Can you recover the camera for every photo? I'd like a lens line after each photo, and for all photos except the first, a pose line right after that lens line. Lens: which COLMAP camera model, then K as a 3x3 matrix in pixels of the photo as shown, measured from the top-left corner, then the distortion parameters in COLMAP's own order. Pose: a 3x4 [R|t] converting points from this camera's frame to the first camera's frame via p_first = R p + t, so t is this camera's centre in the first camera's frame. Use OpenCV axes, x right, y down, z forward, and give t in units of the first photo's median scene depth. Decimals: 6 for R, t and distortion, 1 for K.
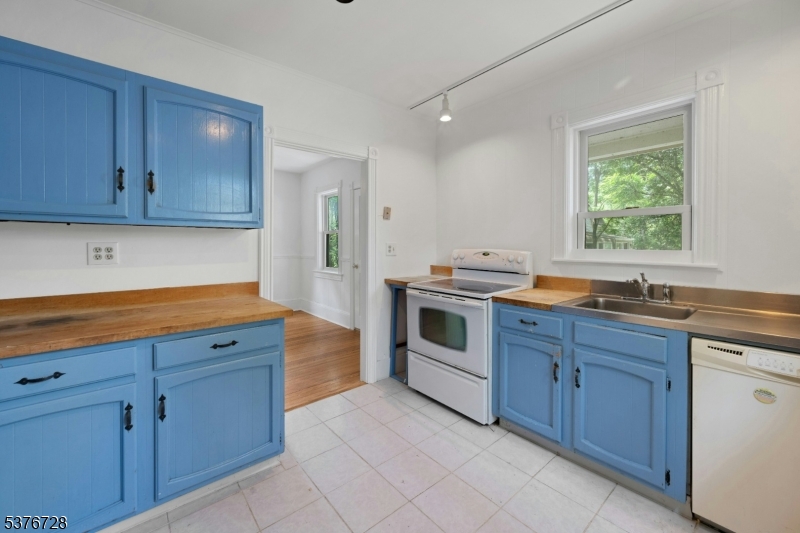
lens RADIAL K [[322.5, 0, 400.7], [0, 322.5, 247.5], [0, 0, 1]] dist [-0.000575, -0.000024]
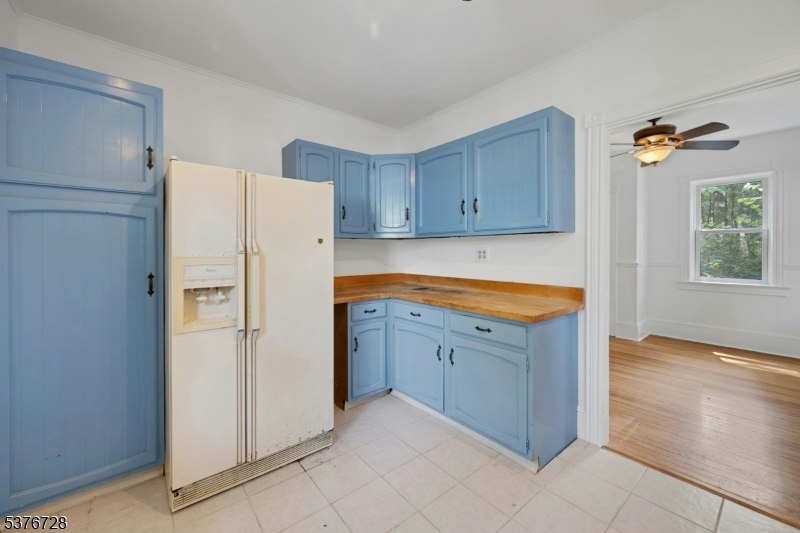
lens RADIAL K [[322.5, 0, 400.7], [0, 322.5, 247.5], [0, 0, 1]] dist [-0.000575, -0.000024]
pose [[-0.009125, -0.004487, -0.999948, 0.679845], [-0.004348, 0.999981, -0.004447, -0.007380], [0.999949, 0.004308, -0.009145, 0.667327]]
